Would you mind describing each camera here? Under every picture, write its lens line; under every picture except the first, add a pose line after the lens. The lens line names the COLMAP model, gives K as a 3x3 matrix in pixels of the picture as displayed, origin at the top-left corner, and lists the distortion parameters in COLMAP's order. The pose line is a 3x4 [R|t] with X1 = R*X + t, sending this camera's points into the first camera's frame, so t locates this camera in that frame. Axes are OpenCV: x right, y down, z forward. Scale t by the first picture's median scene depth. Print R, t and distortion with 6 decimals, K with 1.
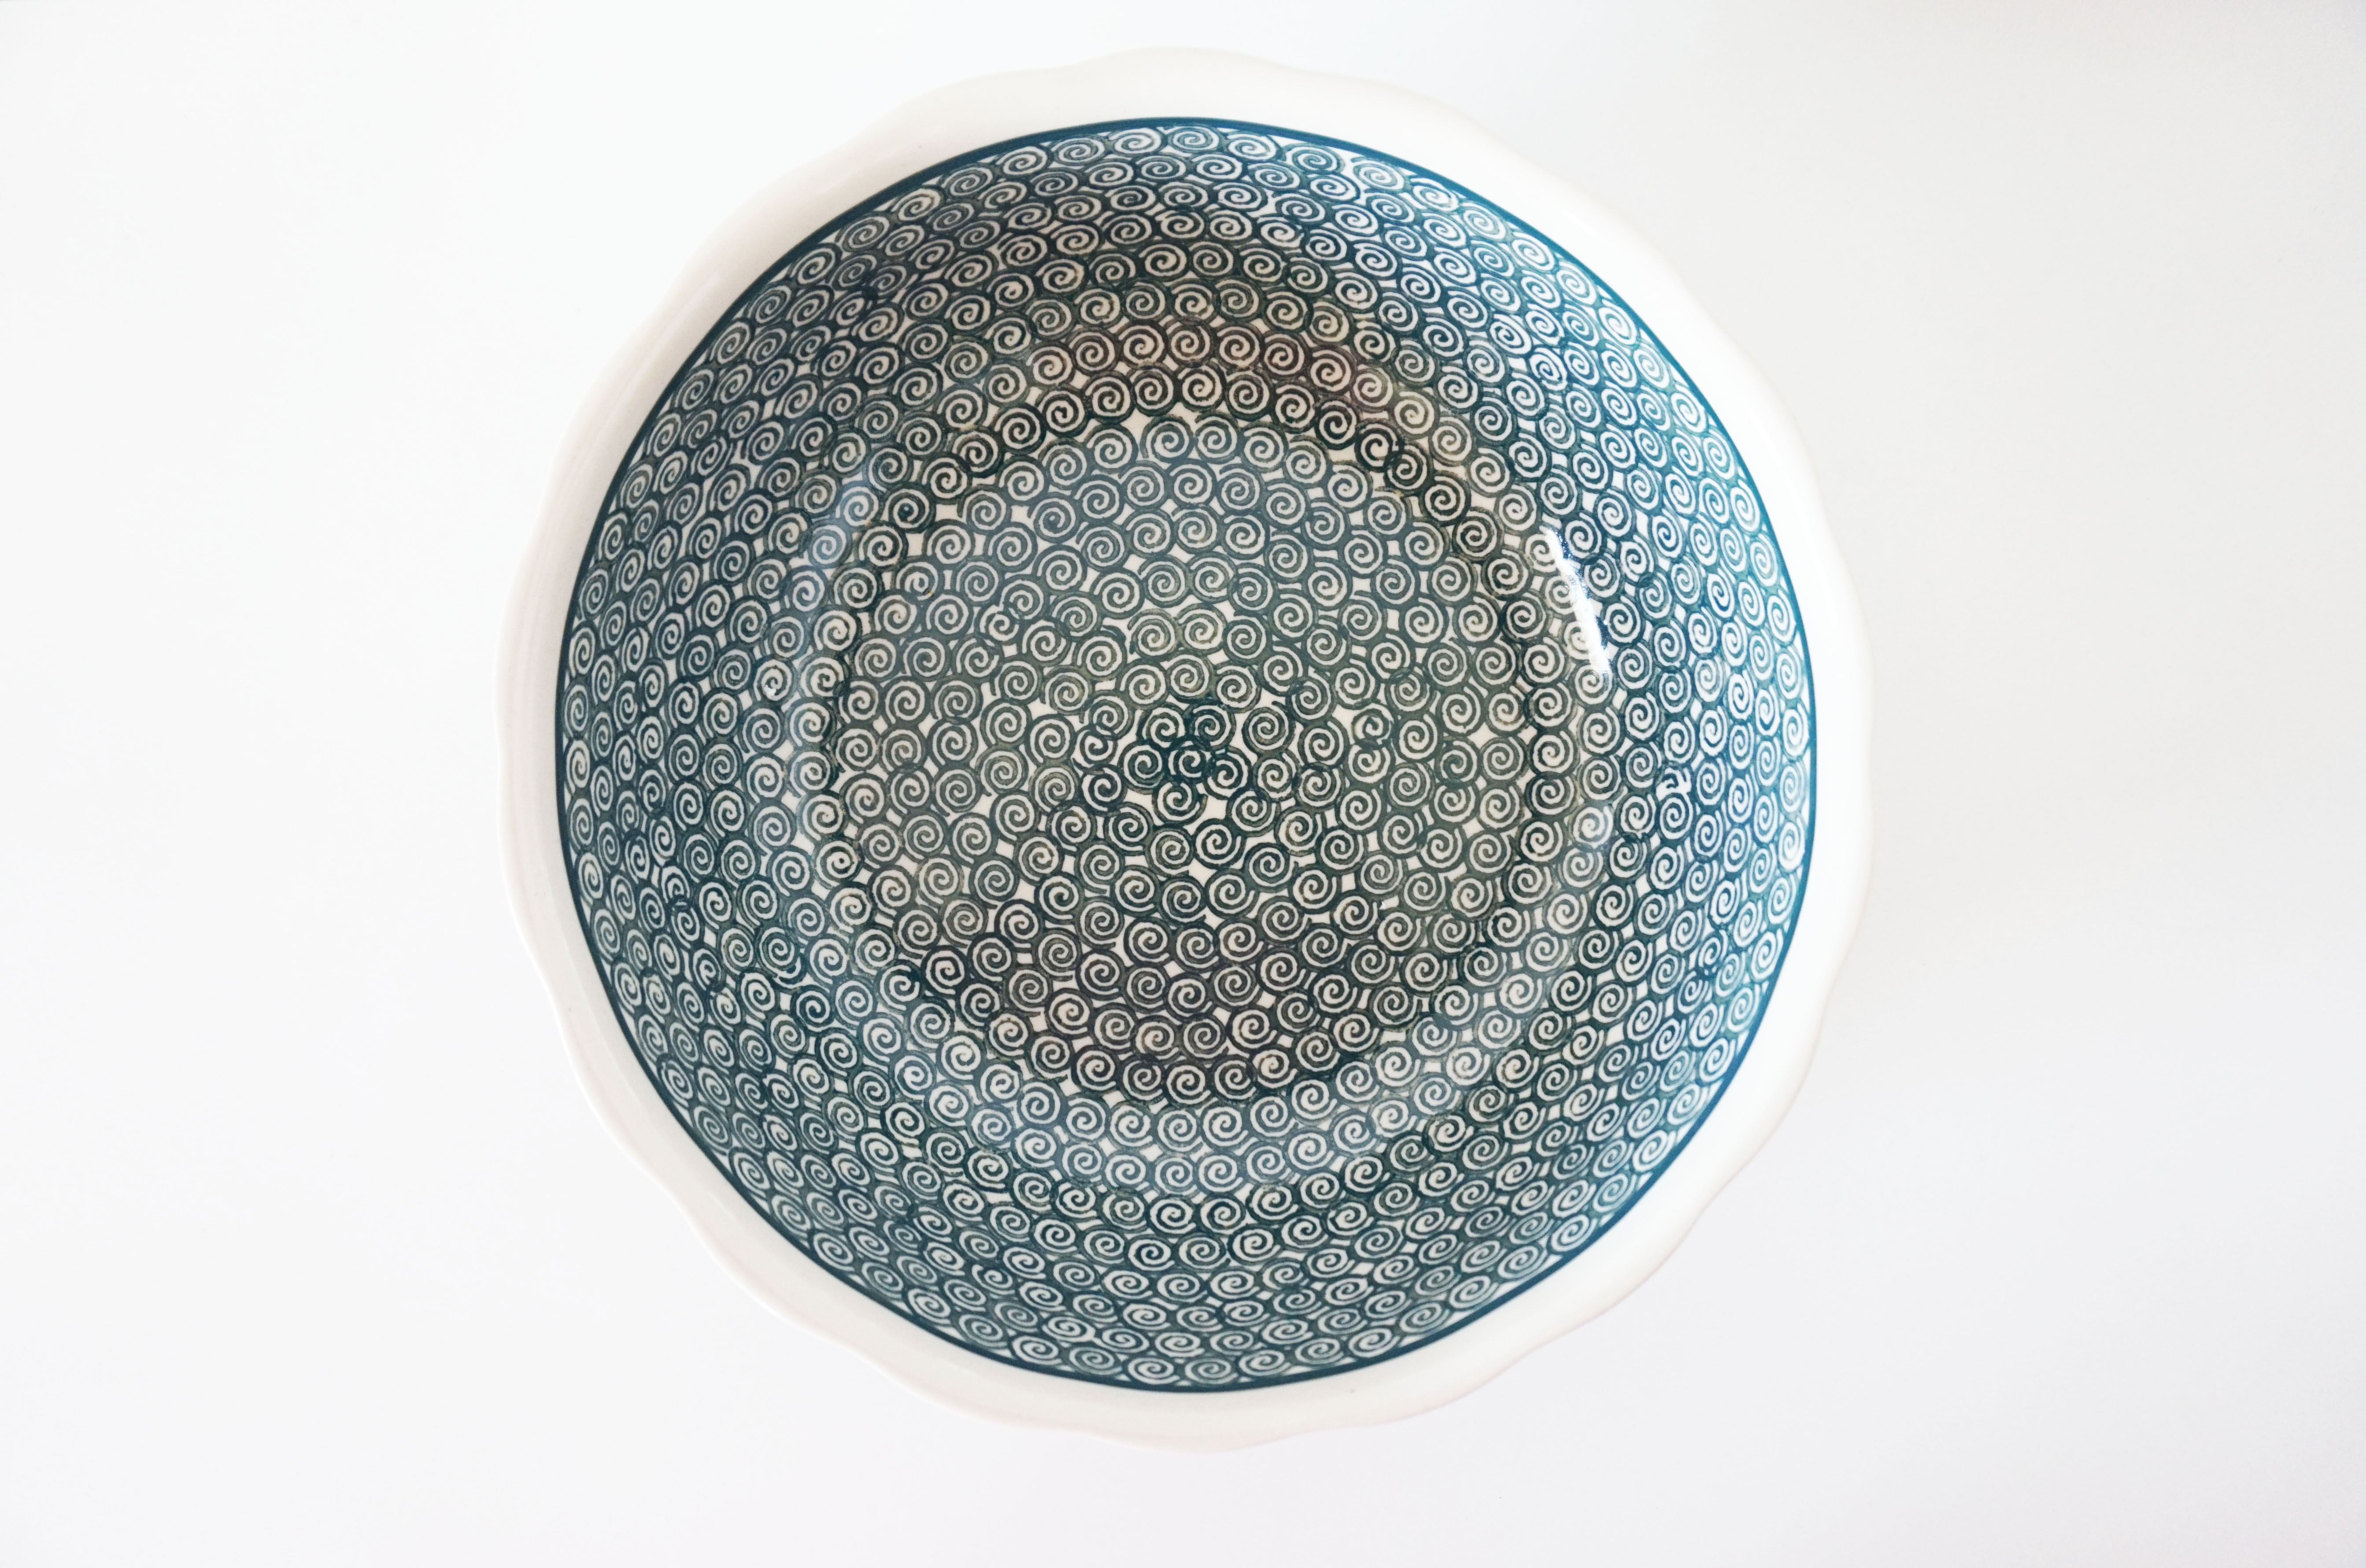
lens RADIAL K [[1645.4, 0, 1184.5], [0, 1645.4, 838.8], [0, 0, 1]] dist [-0.043341, -0.000192]
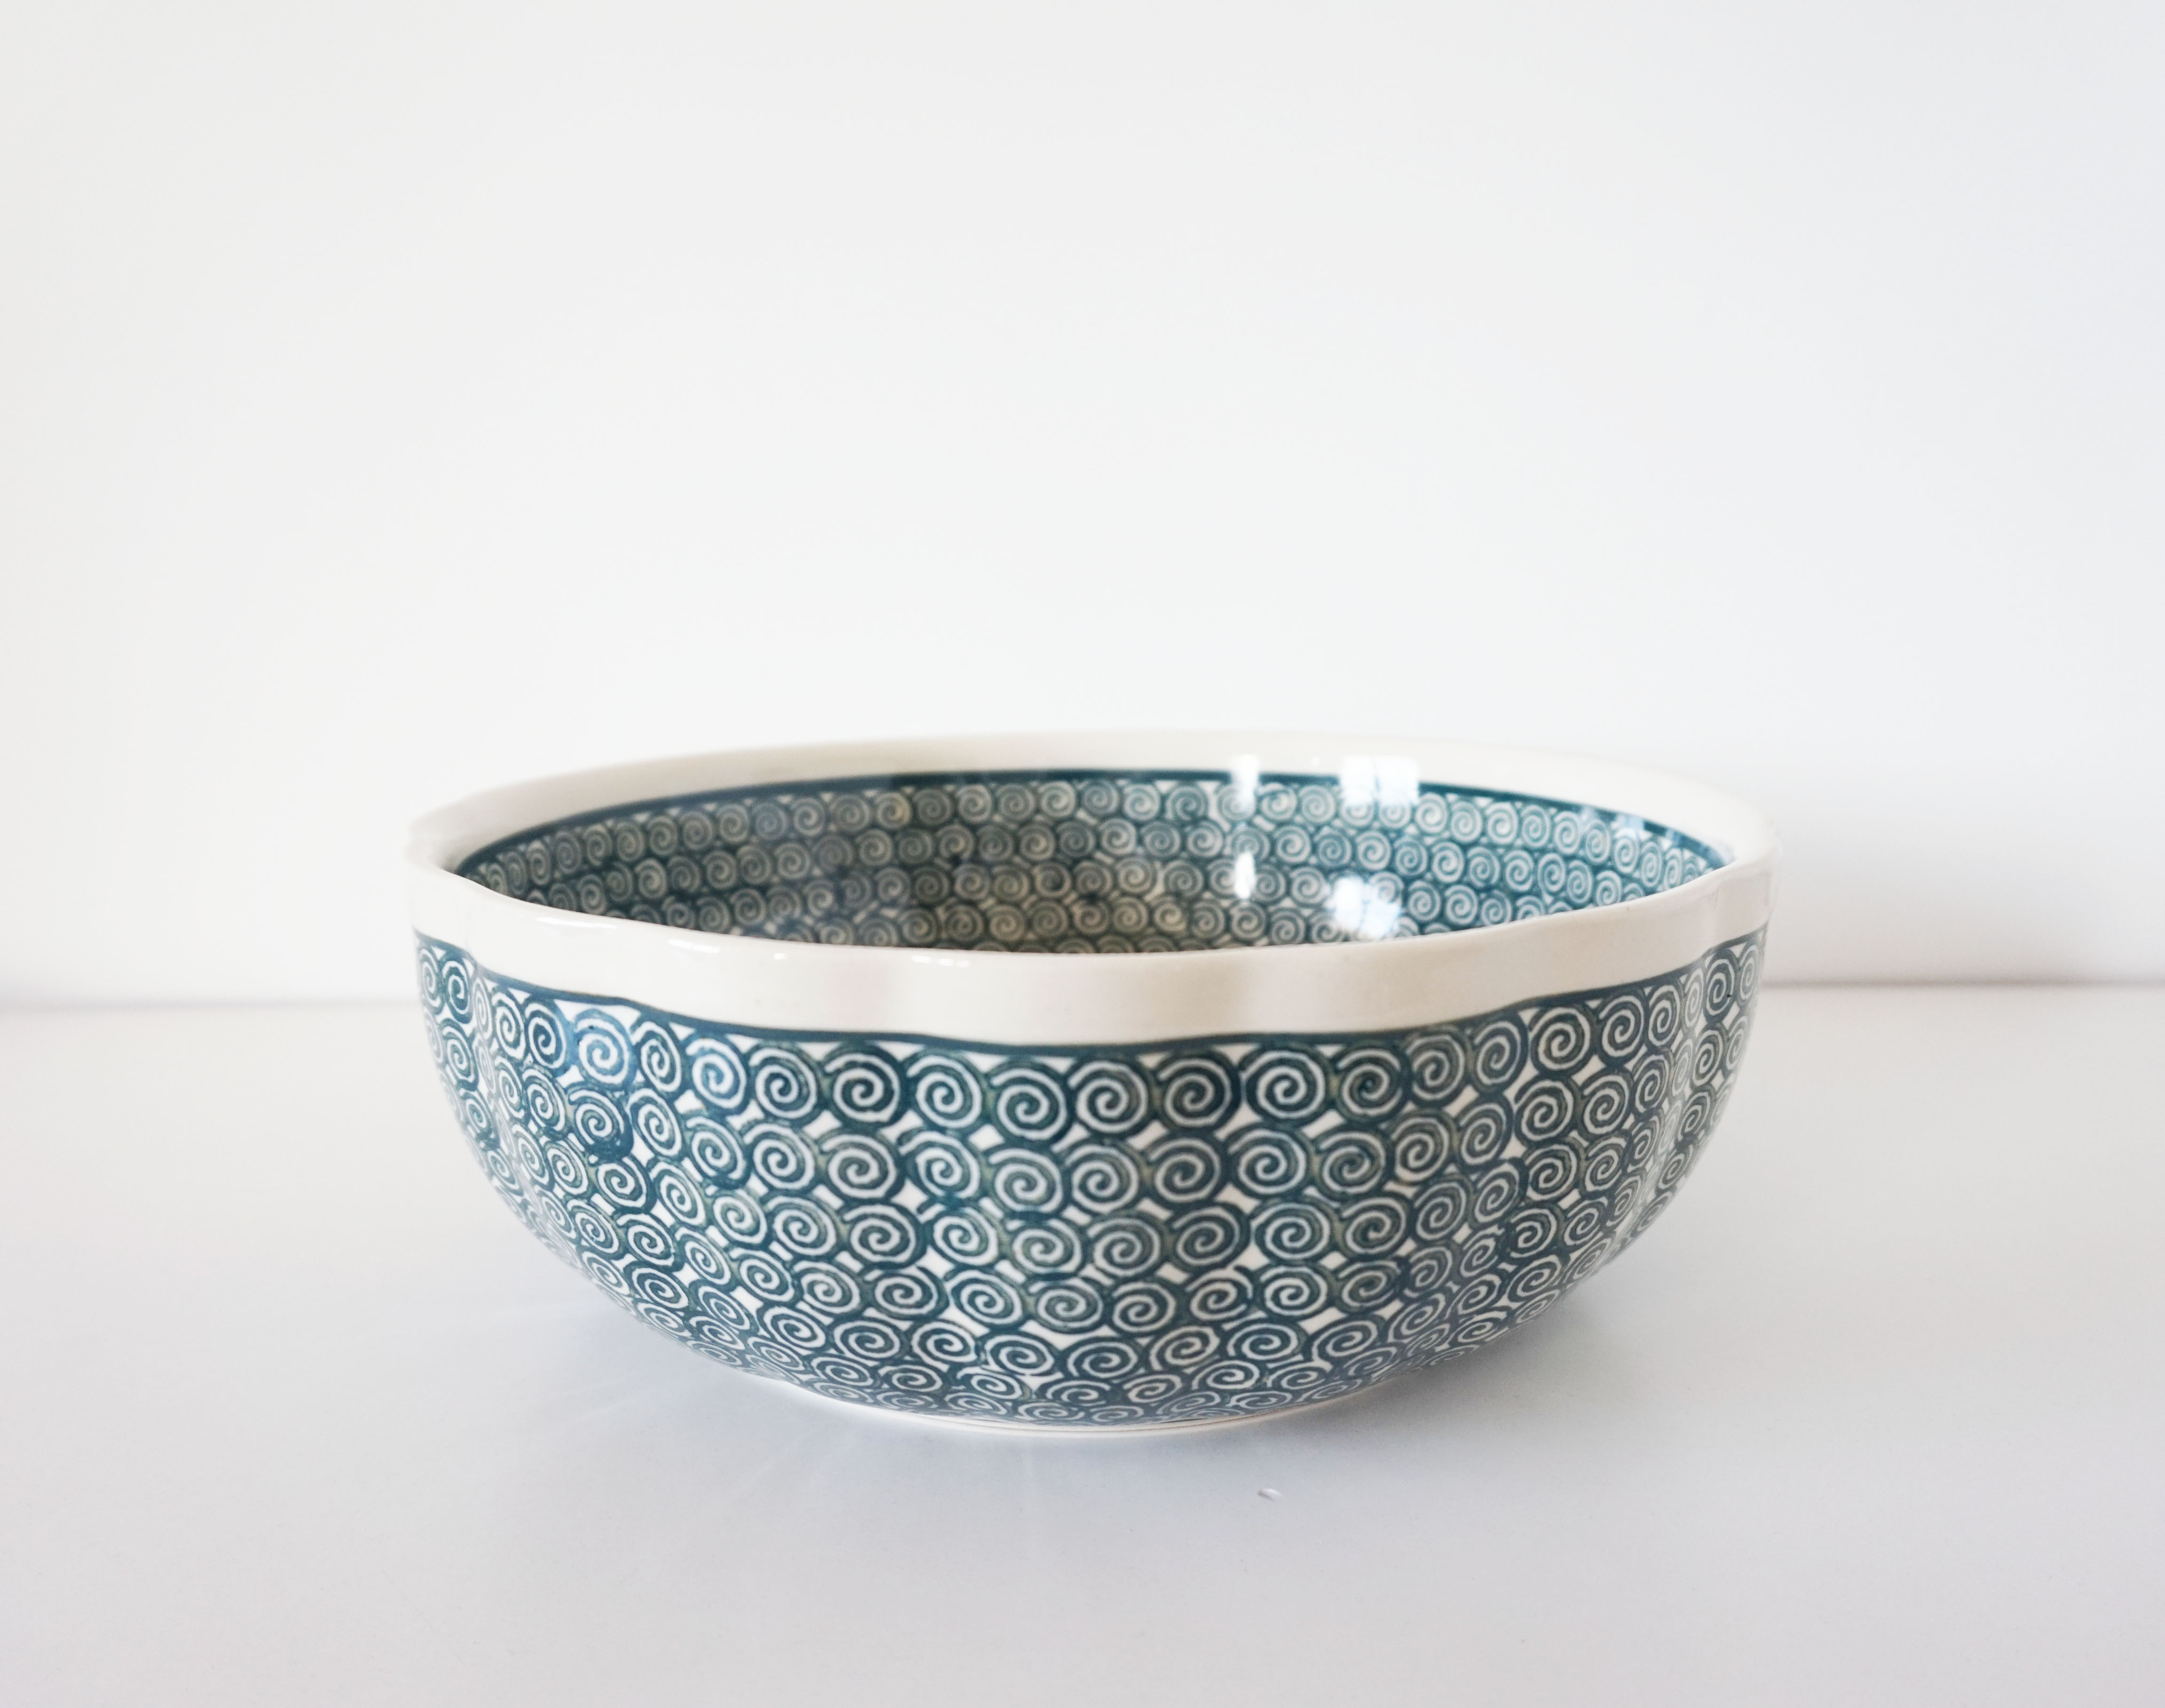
lens RADIAL K [[1755.1, 0, 1082.5], [0, 1755.1, 854.0], [0, 0, 1]] dist [-0.053181, 0.002757]
pose [[0.999625, -0.009343, -0.025736, 0.024572], [-0.024293, 0.130900, -0.991098, 0.883031], [0.012629, 0.991352, 0.130624, 0.718303]]
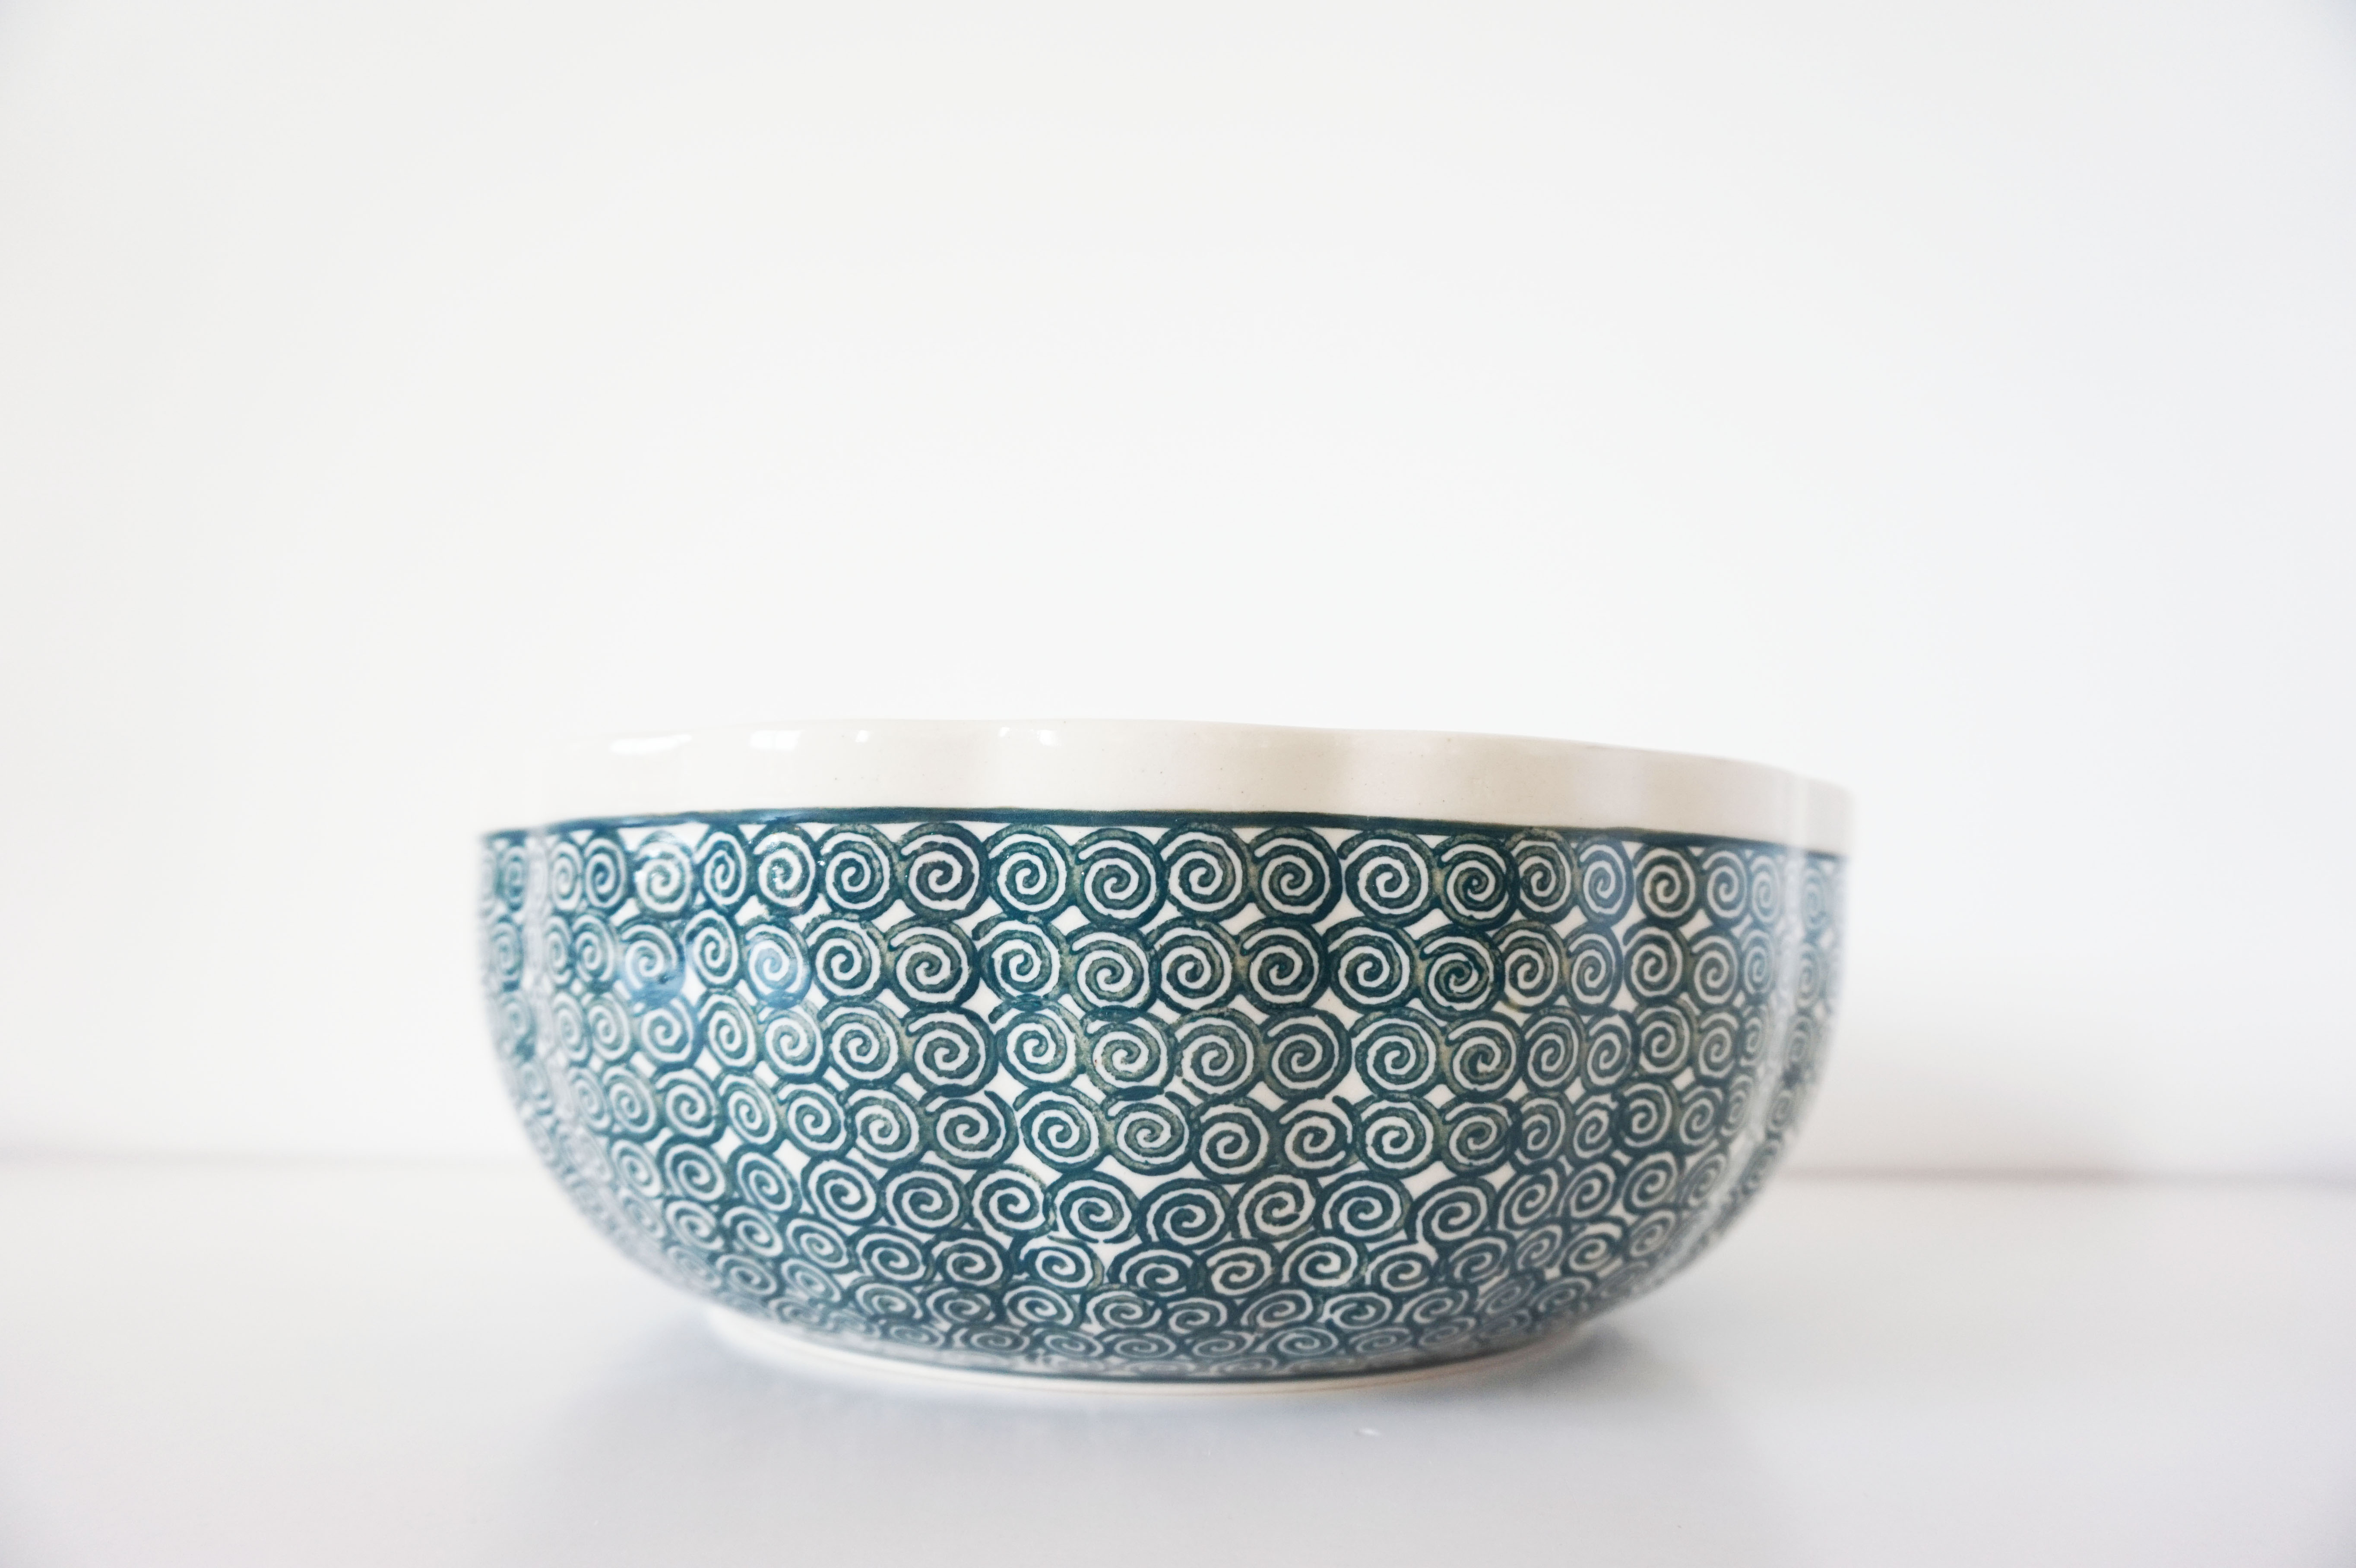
lens RADIAL K [[1608.7, 0, 1178.0], [0, 1608.7, 784.0], [0, 0, 1]] dist [-0.041874, 0.031466]
pose [[0.999915, 0.011781, 0.005619, 0.006396], [0.007551, -0.170982, -0.985245, 0.815865], [-0.010646, 0.985204, -0.171057, 0.937234]]
